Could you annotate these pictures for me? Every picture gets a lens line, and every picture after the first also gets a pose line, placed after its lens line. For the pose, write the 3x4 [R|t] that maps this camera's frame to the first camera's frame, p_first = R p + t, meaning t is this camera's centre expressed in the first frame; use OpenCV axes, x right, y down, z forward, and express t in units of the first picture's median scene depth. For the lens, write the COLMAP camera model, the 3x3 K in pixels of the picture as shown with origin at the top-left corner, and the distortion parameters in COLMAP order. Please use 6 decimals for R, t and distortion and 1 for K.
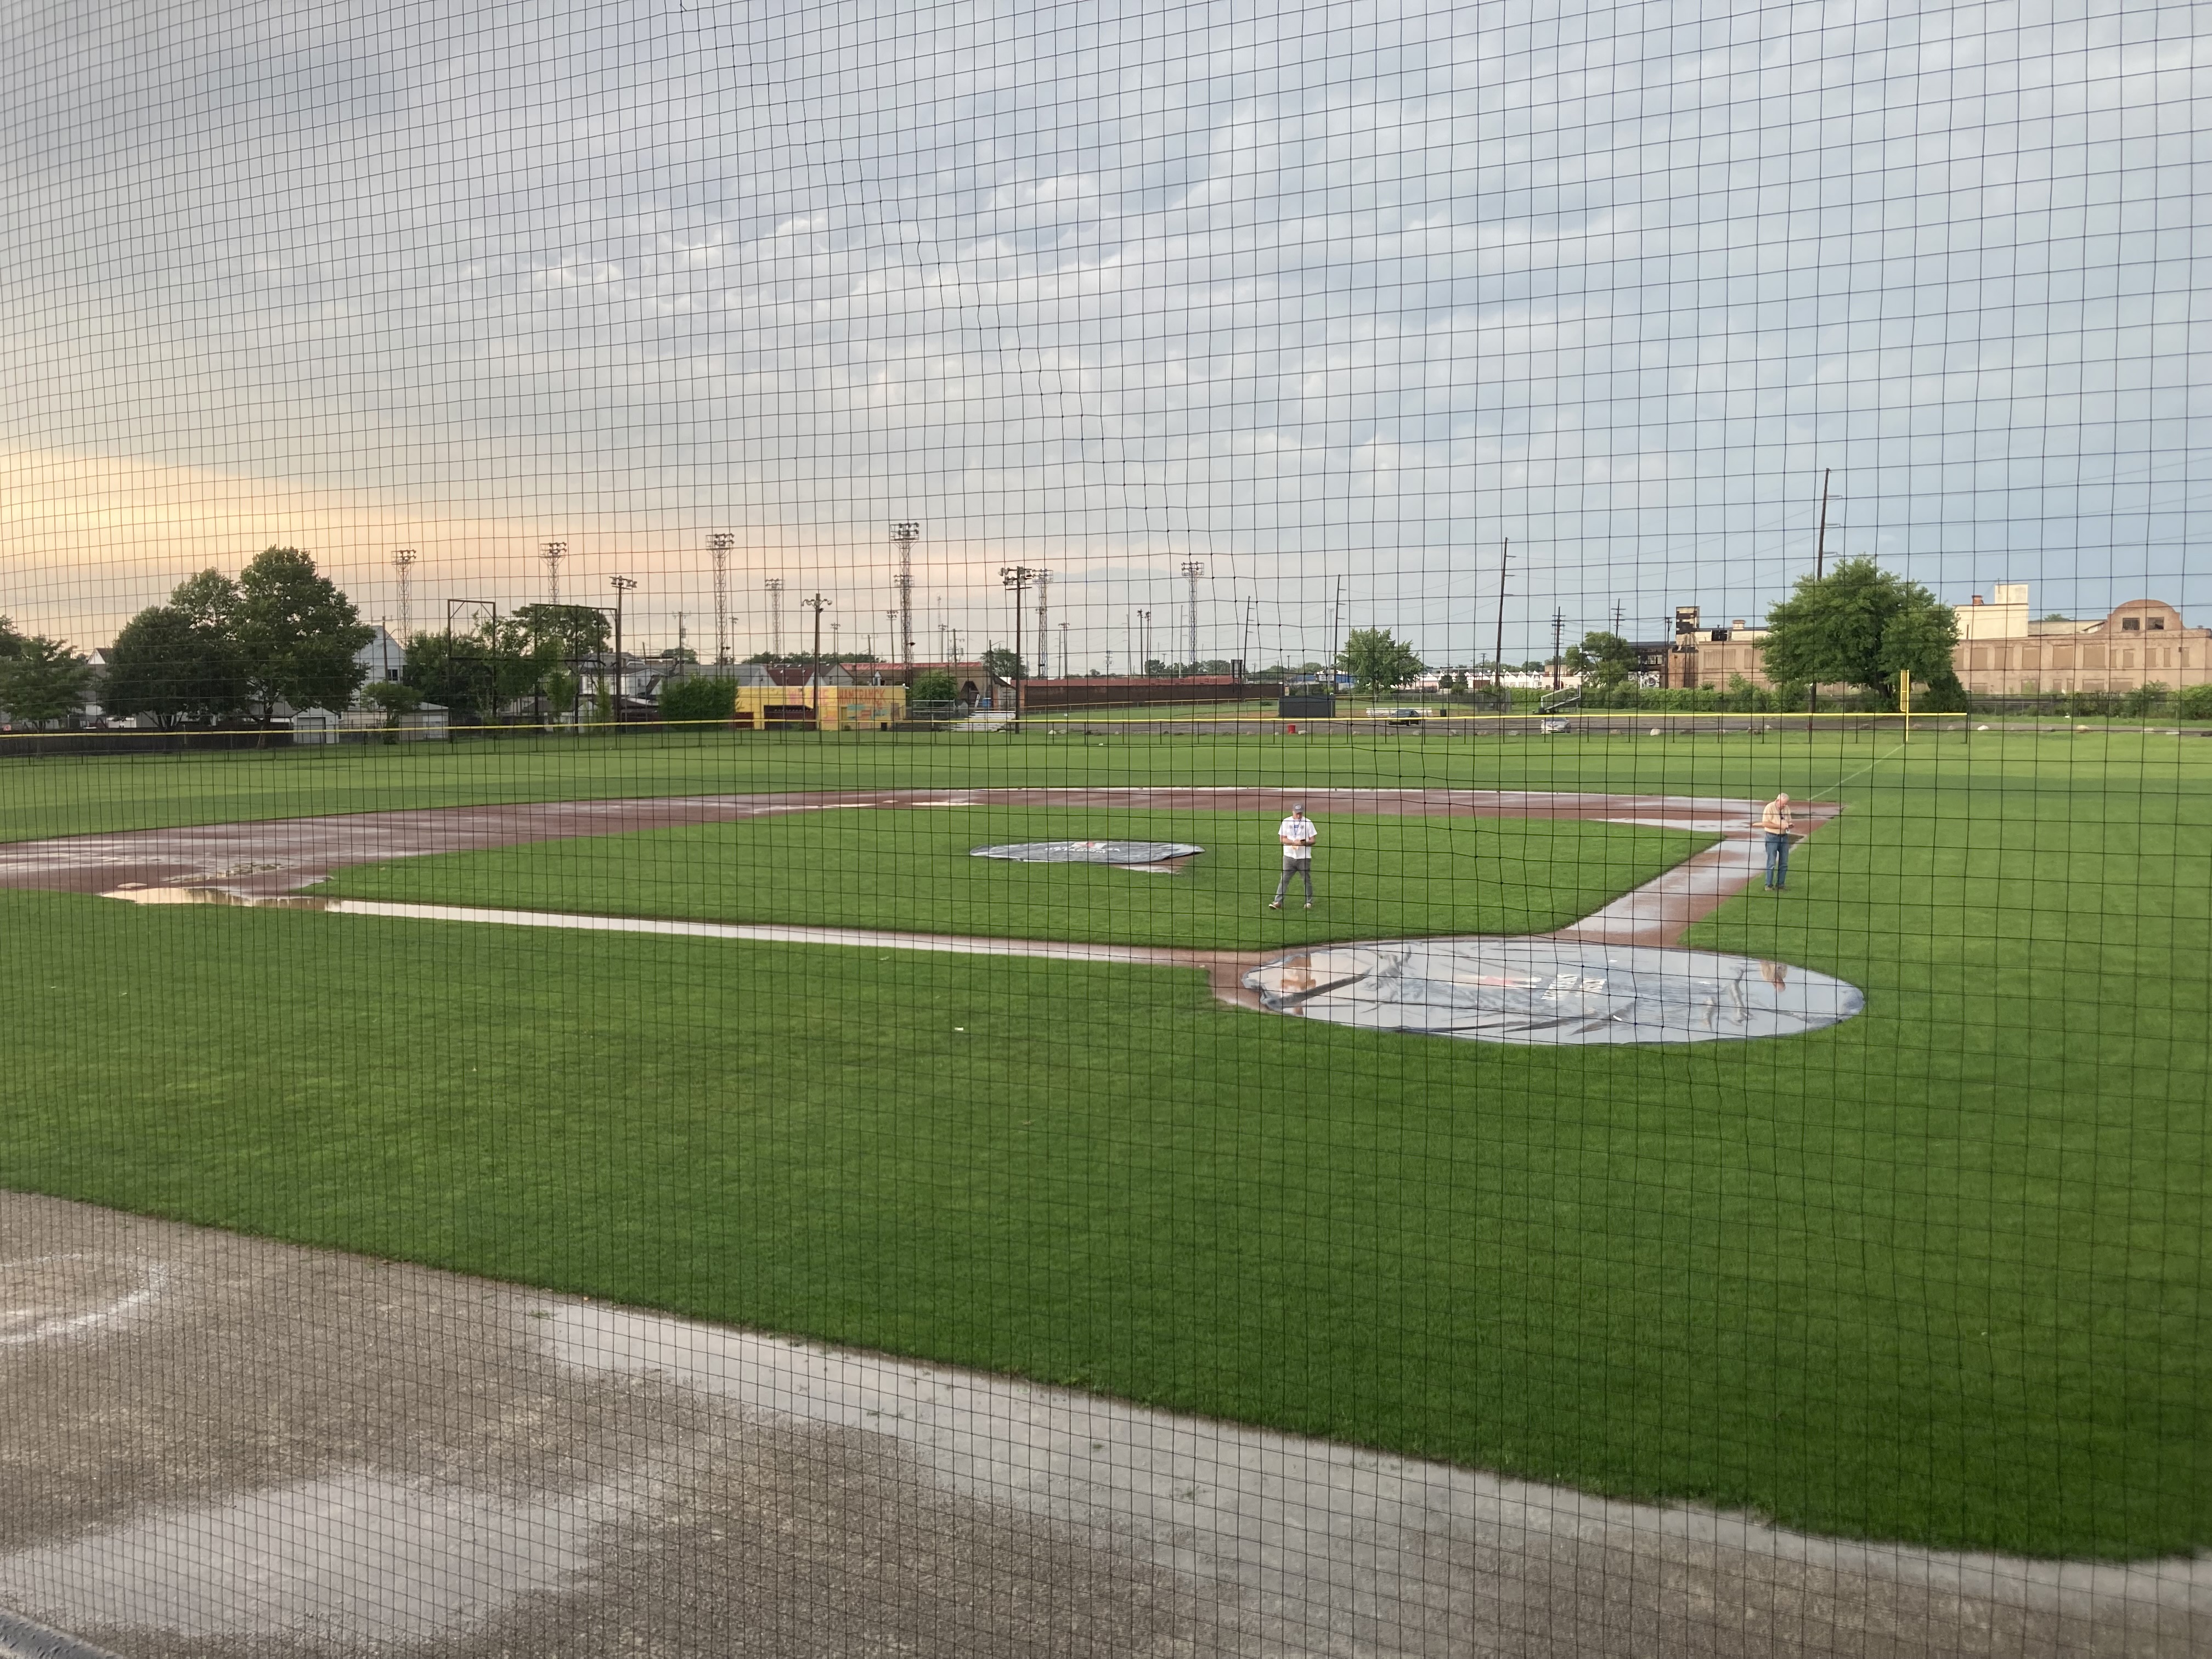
lens RADIAL K [[1837.6, 0, 1067.0], [0, 1837.6, 840.3], [0, 0, 1]] dist [0.080912, -0.076188]
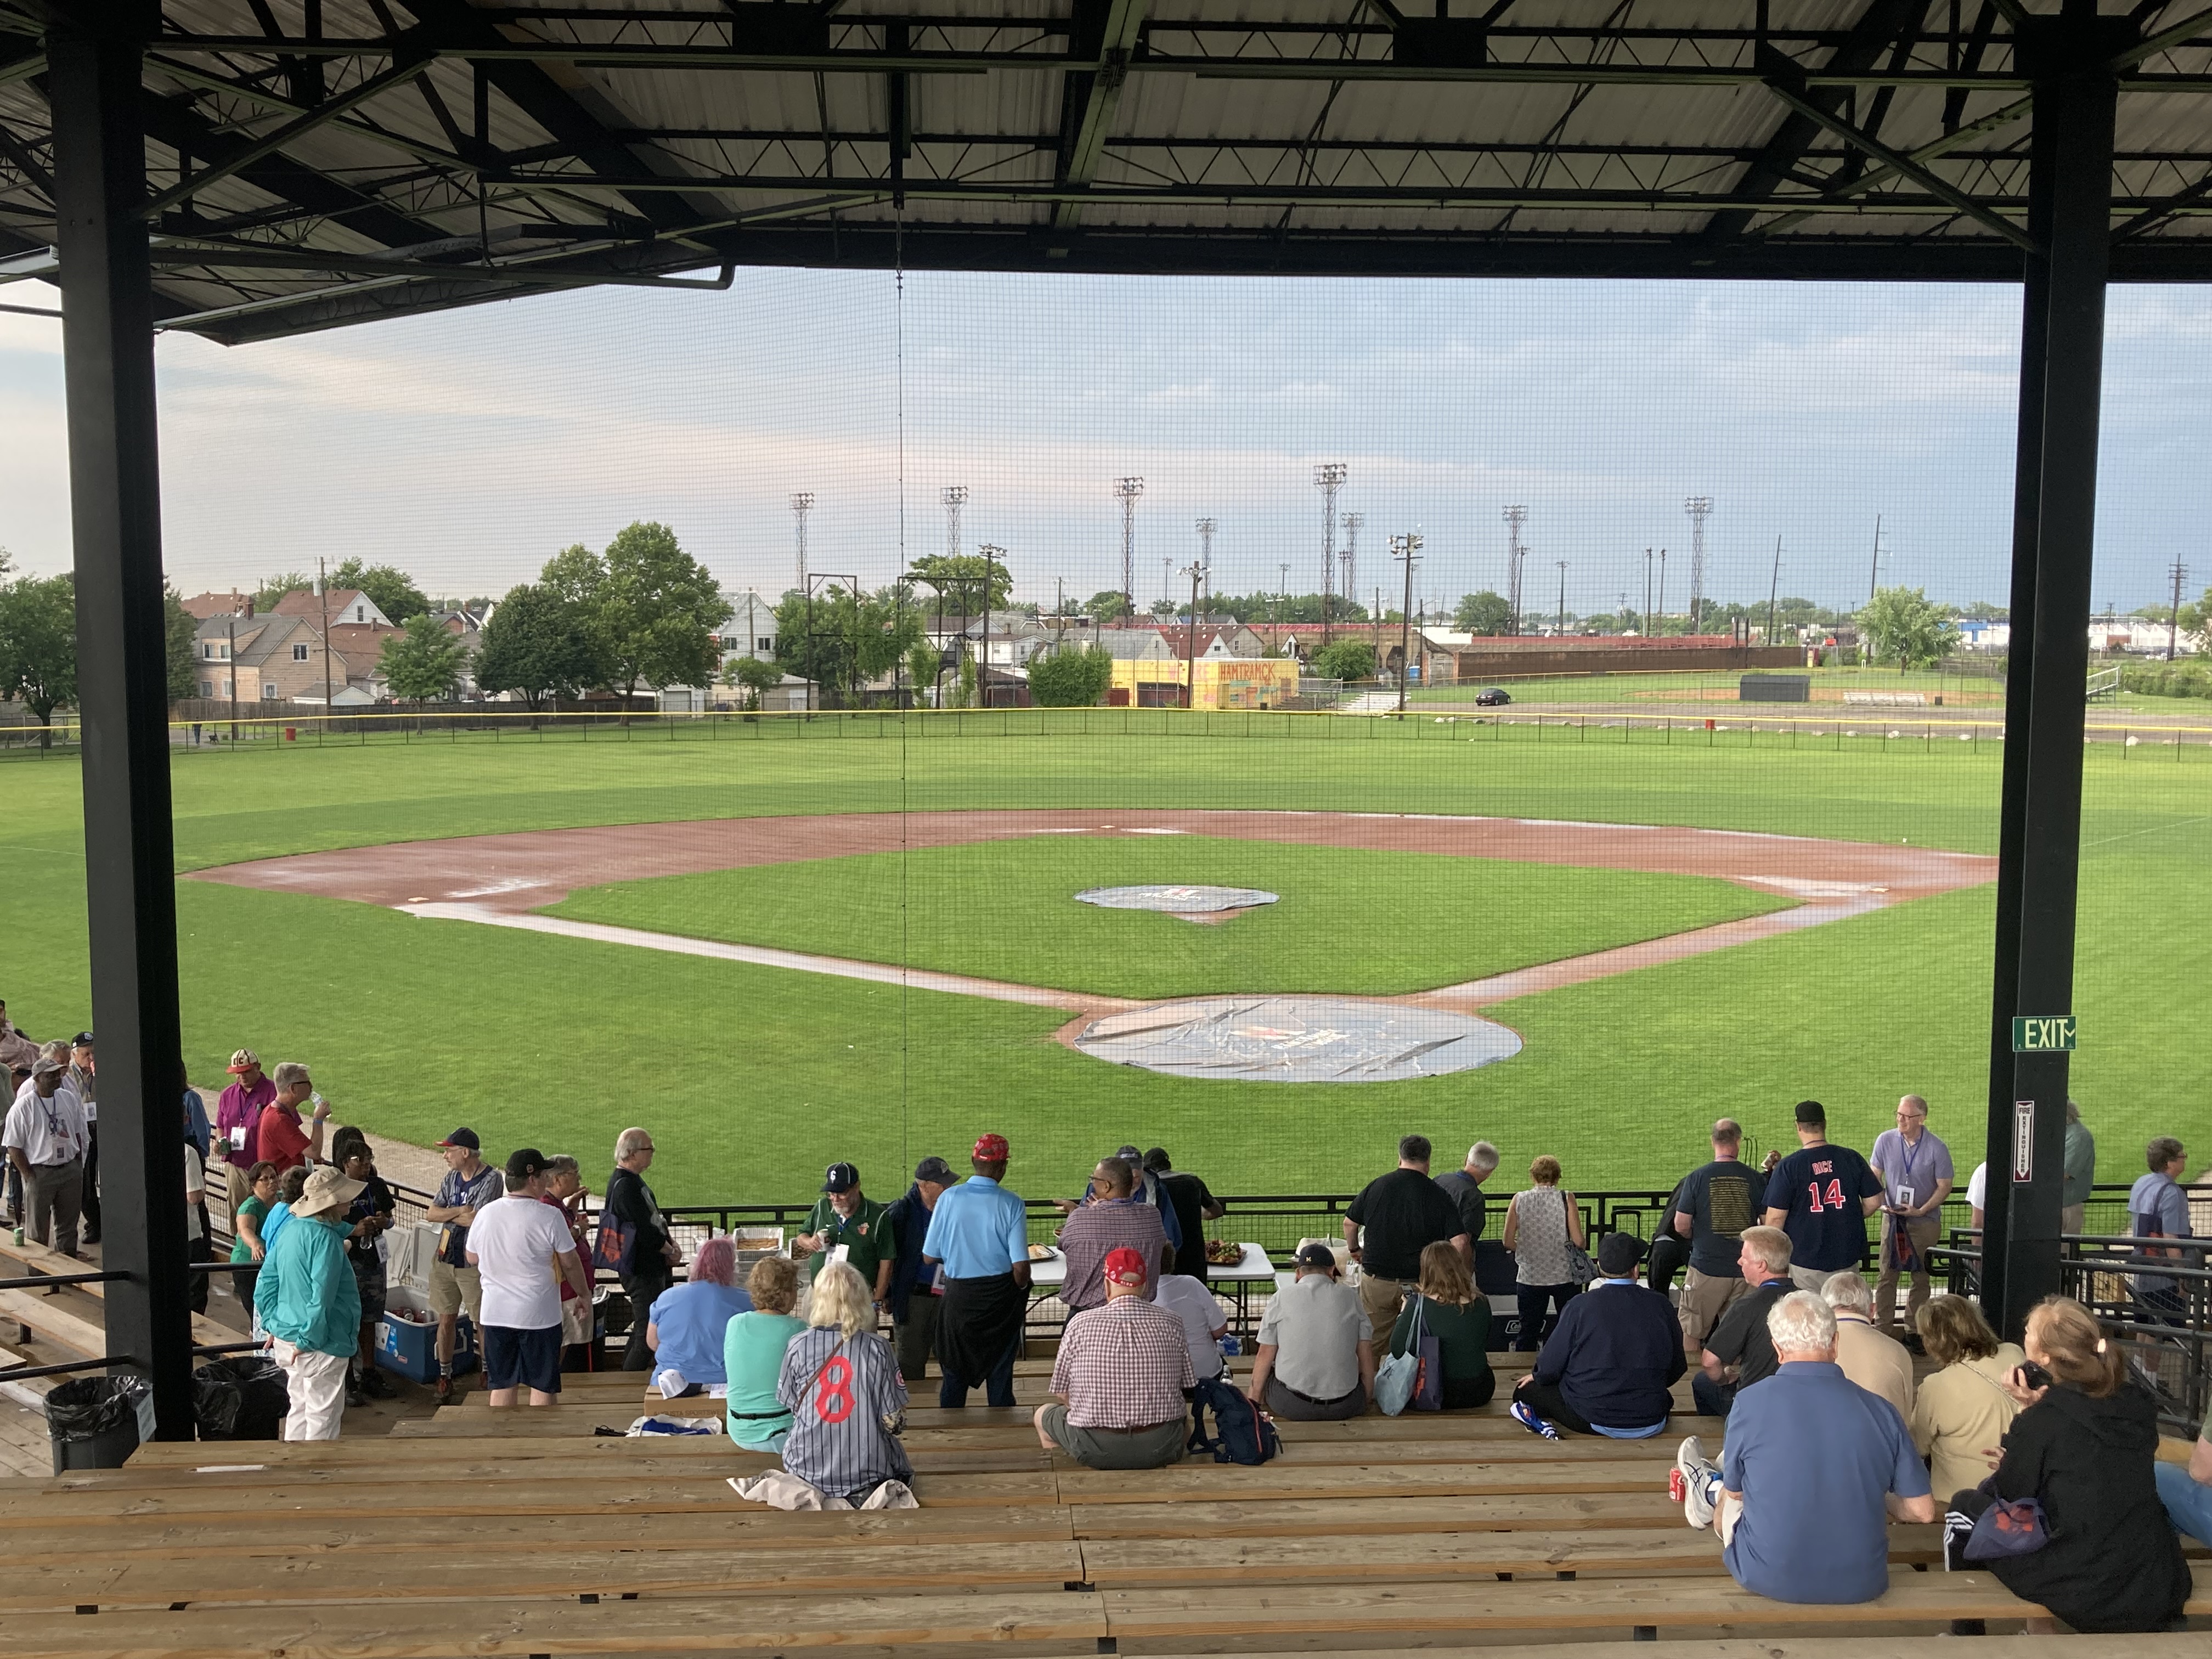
lens RADIAL K [[2202.9, 0, 1110.9], [0, 2202.9, 874.8], [0, 0, 1]] dist [0.208081, -0.649221]
pose [[0.975749, 0.032937, -0.216400, 0.071489], [-0.026377, 0.999103, 0.033137, -0.014350], [0.217298, -0.026626, 0.975742, -0.092082]]
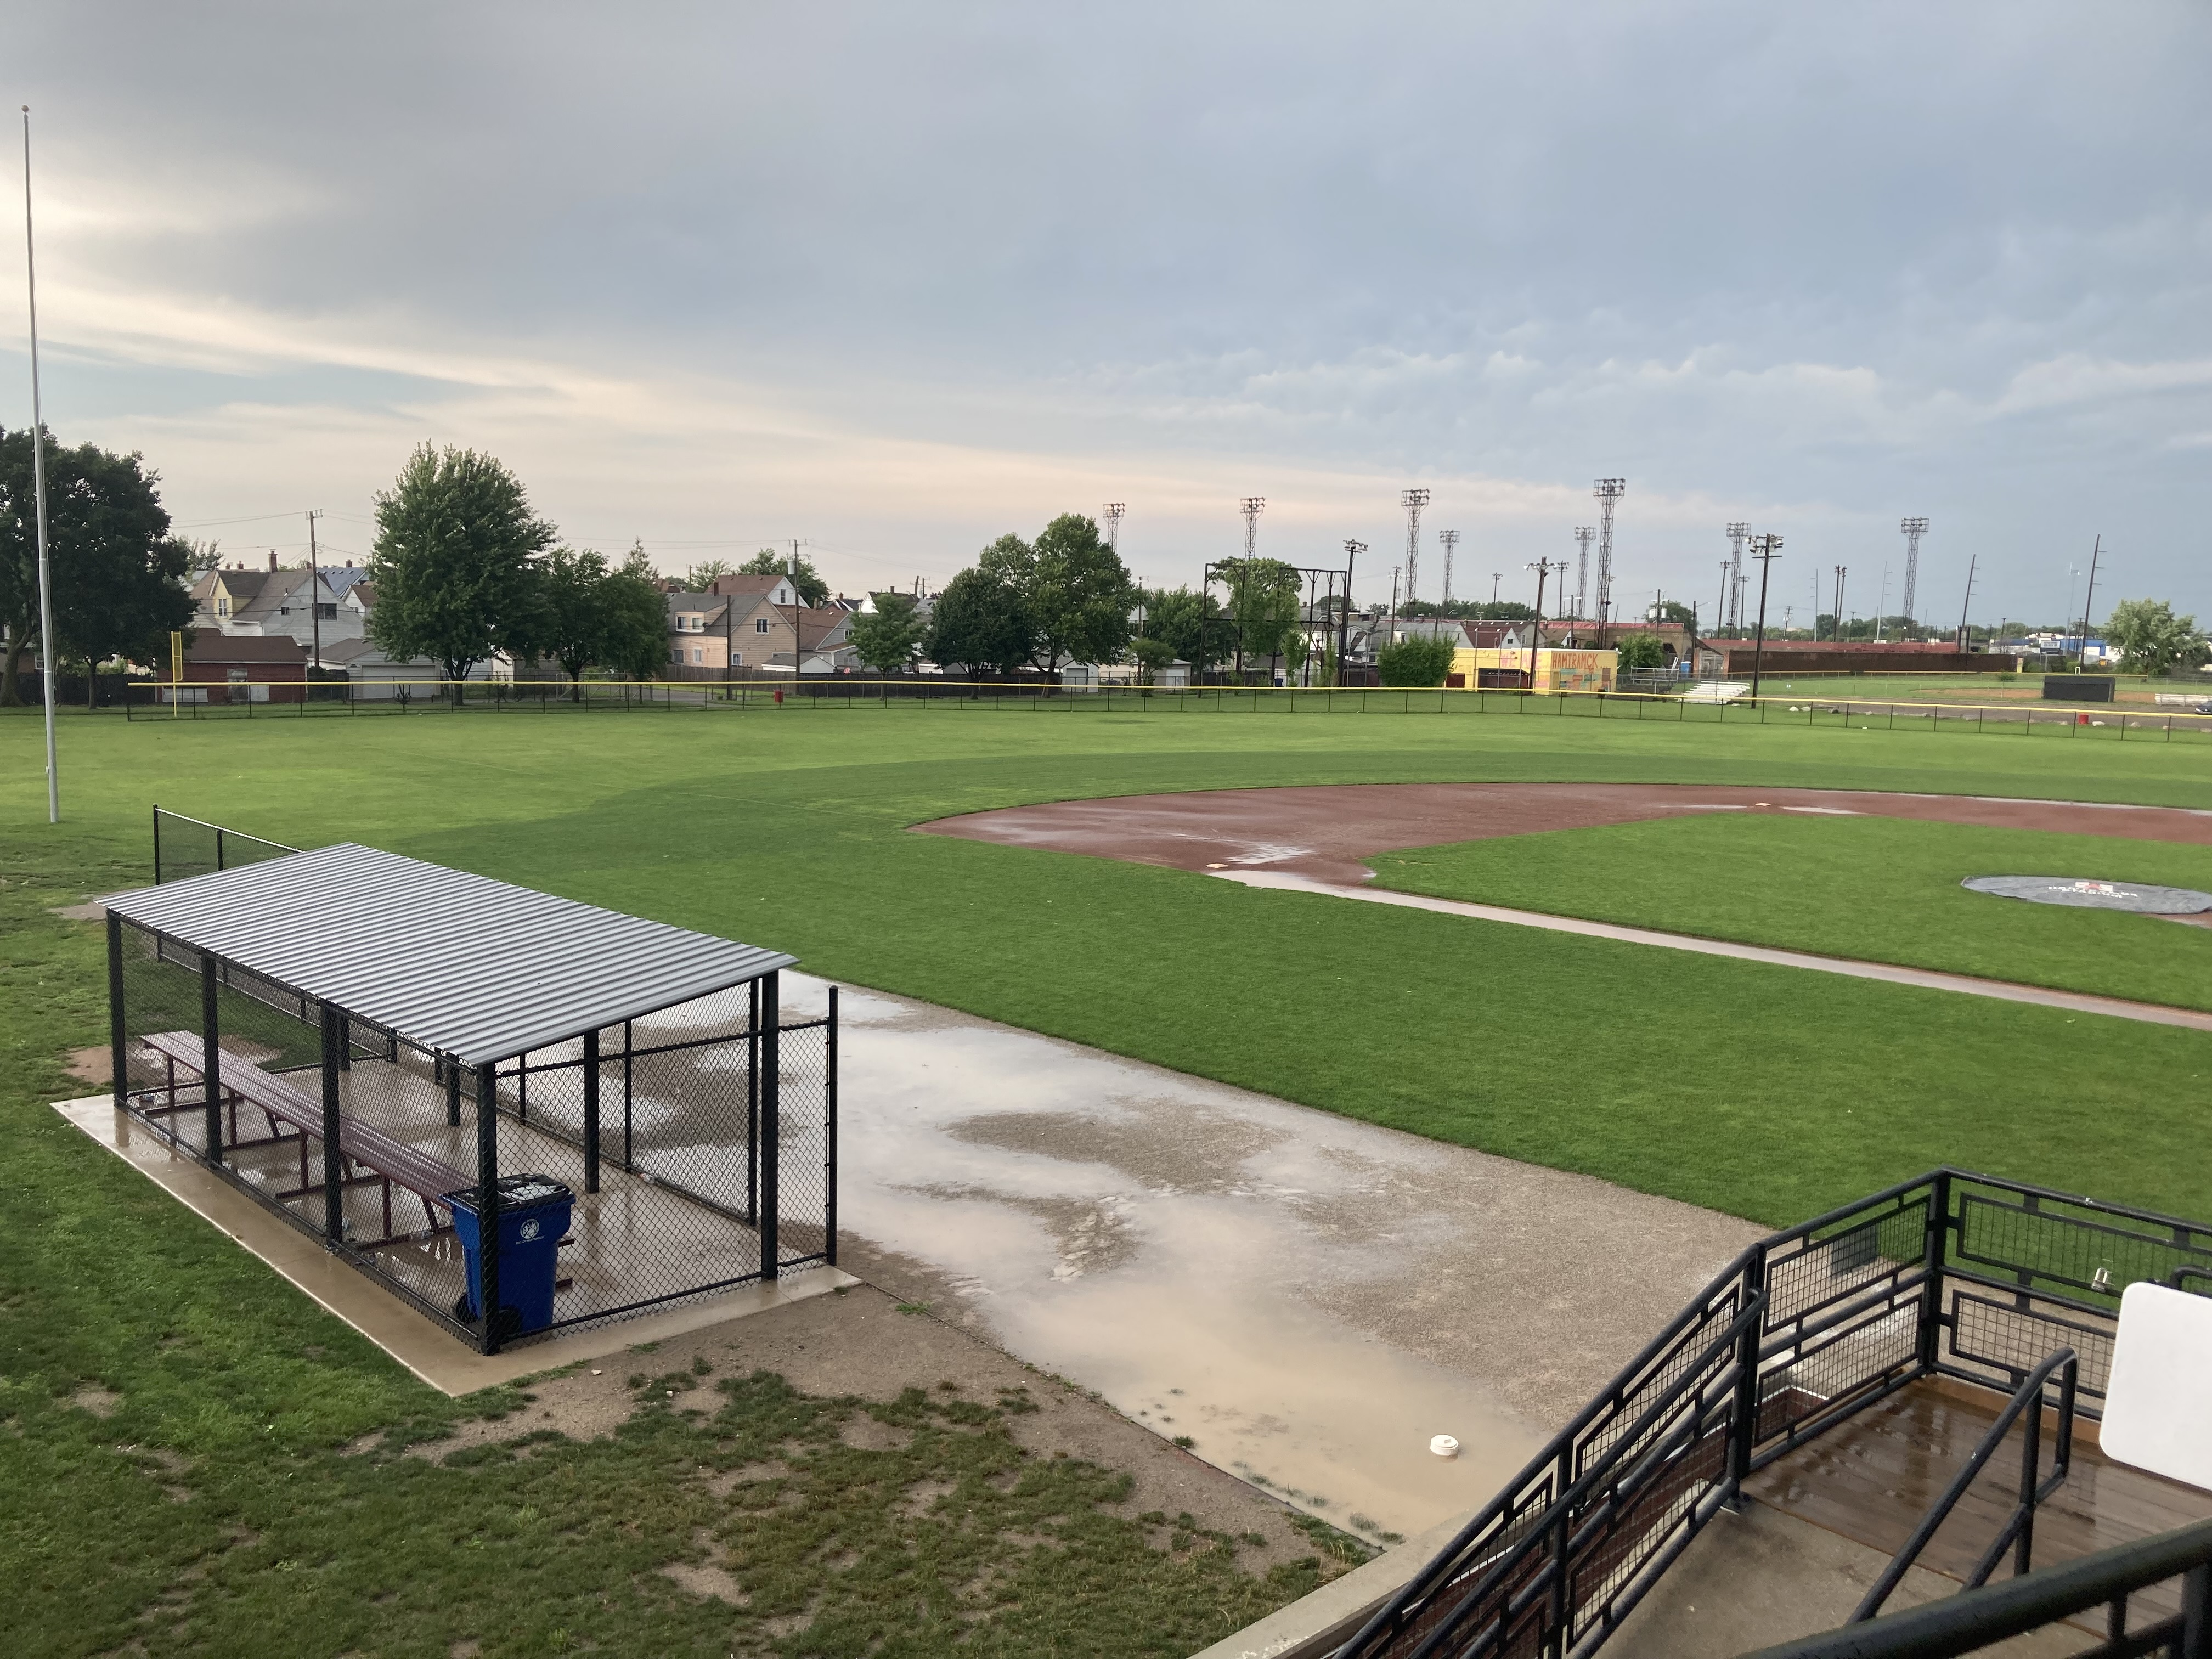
lens RADIAL K [[1821.3, 0, 1107.5], [0, 1821.3, 898.1], [0, 0, 1]] dist [0.087593, -0.106601]
pose [[0.951150, 0.074906, -0.299504, -0.052288], [-0.055748, 0.995844, 0.072019, -0.008956], [0.303654, -0.051804, 0.951373, -0.033481]]
